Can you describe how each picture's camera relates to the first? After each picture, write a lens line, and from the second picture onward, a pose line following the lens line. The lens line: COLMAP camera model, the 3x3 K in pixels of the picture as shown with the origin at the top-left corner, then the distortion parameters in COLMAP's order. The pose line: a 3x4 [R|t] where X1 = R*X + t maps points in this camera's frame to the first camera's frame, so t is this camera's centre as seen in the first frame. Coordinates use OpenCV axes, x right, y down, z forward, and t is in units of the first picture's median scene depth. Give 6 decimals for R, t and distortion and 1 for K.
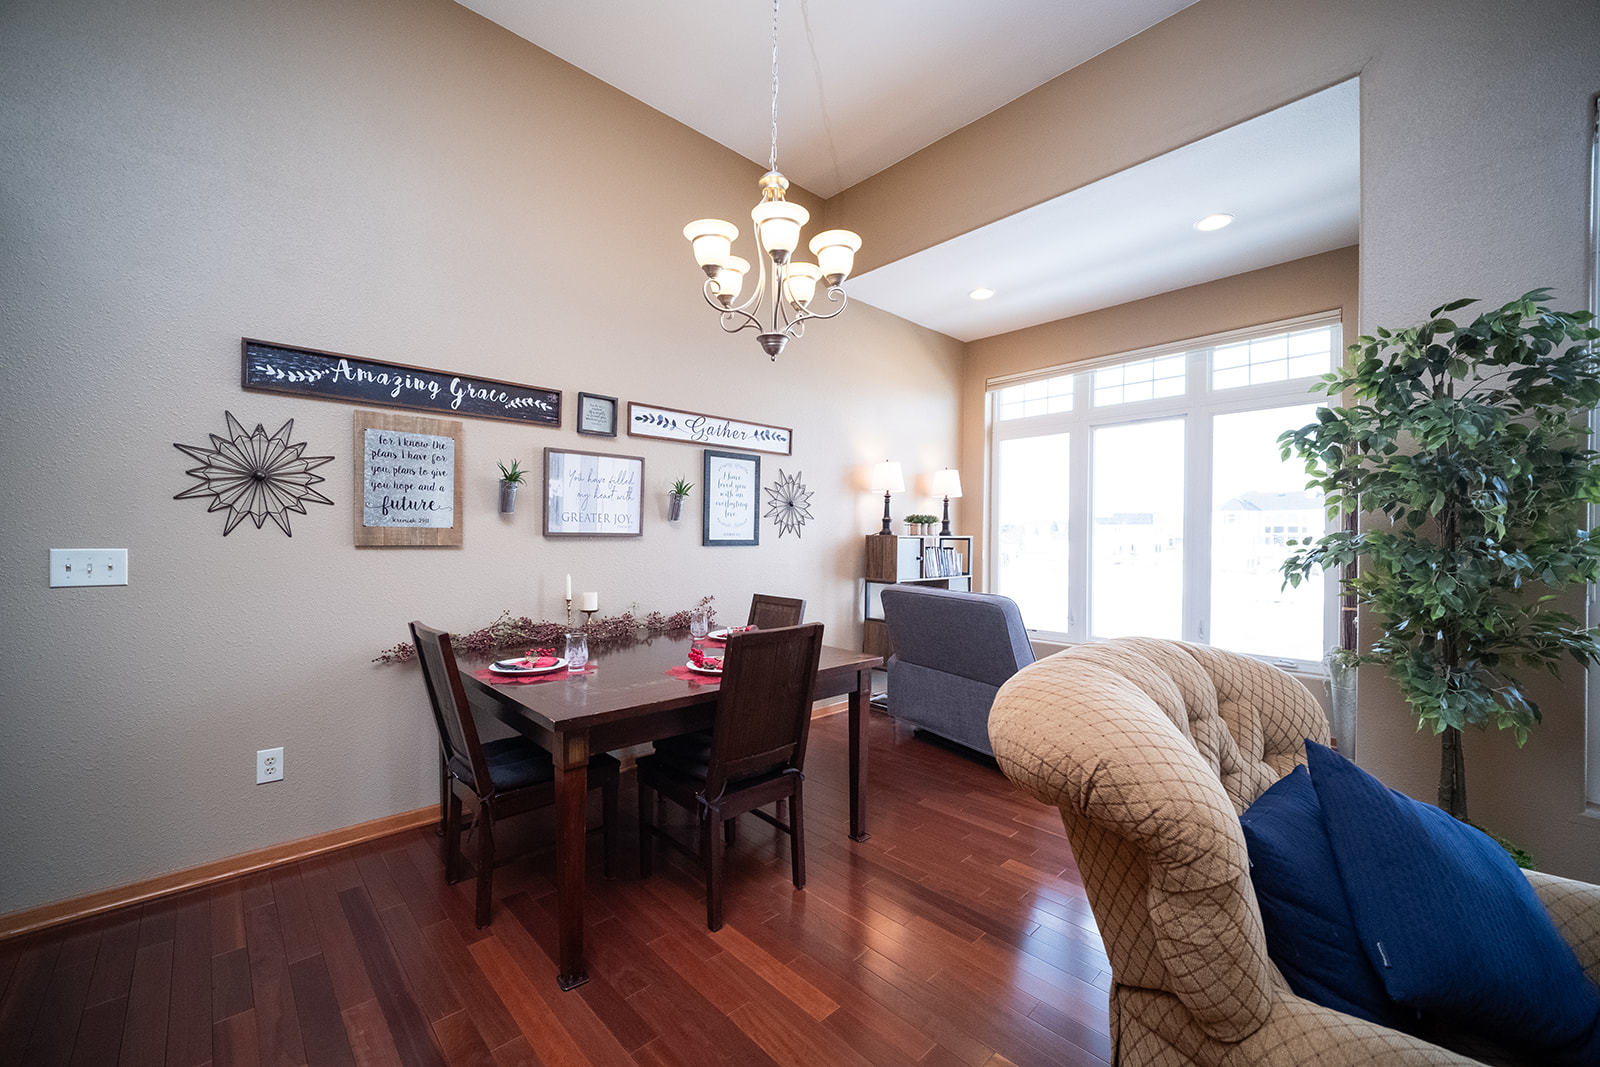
lens RADIAL K [[637.3, 0, 801.8], [0, 637.3, 543.4], [0, 0, 1]] dist [0.001386, 0.000252]
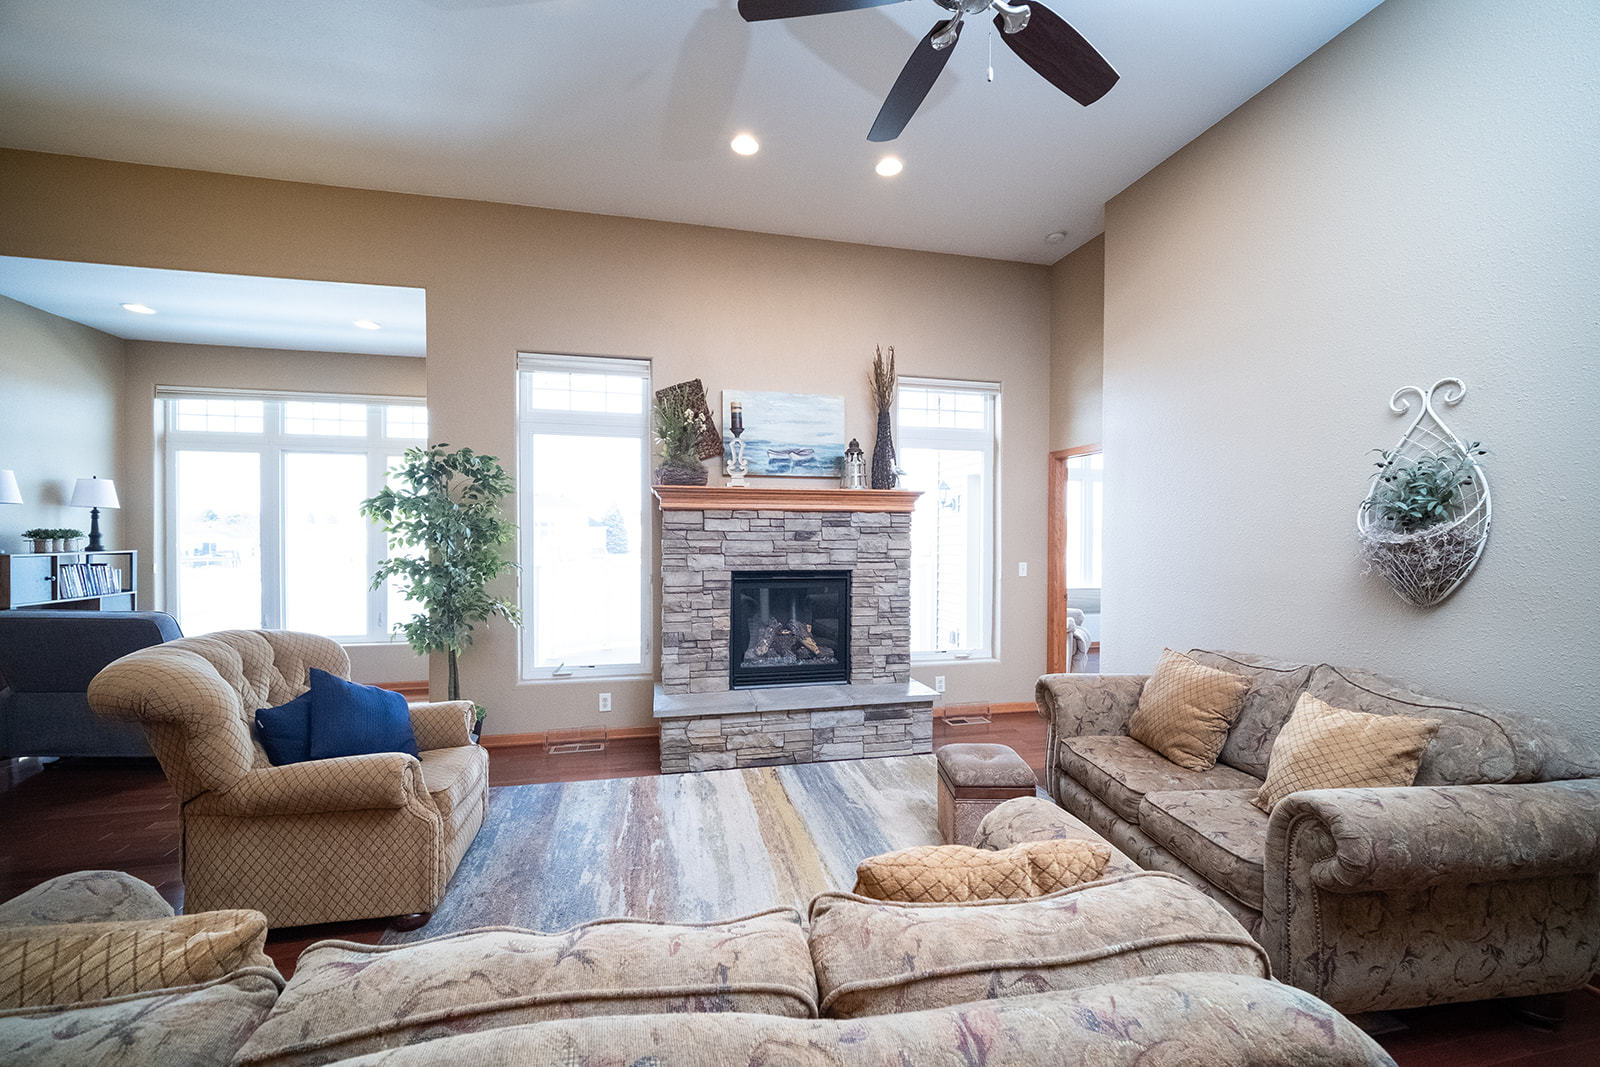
lens RADIAL K [[631.2, 0, 800.3], [0, 631.2, 543.3], [0, 0, 1]] dist [-0.001899, 0.000516]
pose [[0.506818, -0.017142, 0.861883, -0.052460], [0.007358, 0.999852, 0.015560, -0.036519], [-0.862022, -0.001544, 0.506869, -0.421583]]
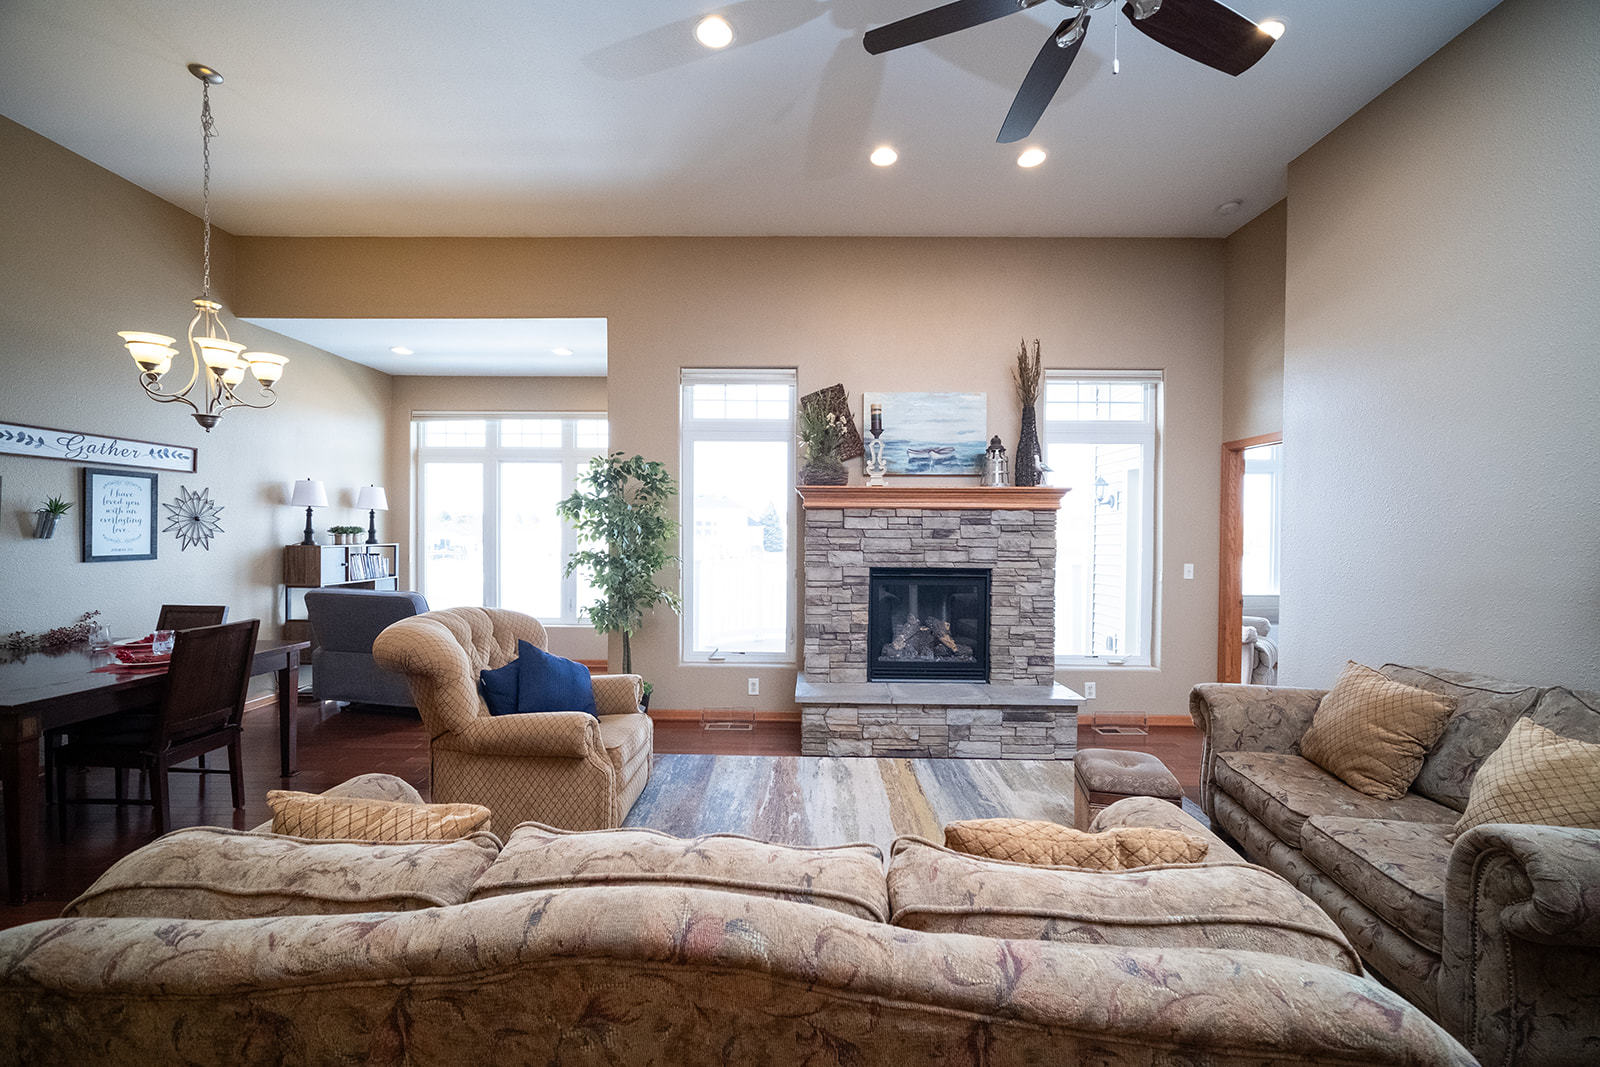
lens RADIAL K [[637.3, 0, 801.8], [0, 637.3, 543.4], [0, 0, 1]] dist [0.001386, 0.000252]
pose [[0.698993, -0.012664, 0.715016, -0.073222], [0.003280, 0.999889, 0.014503, -0.032978], [-0.715121, -0.007793, 0.698958, -0.470493]]
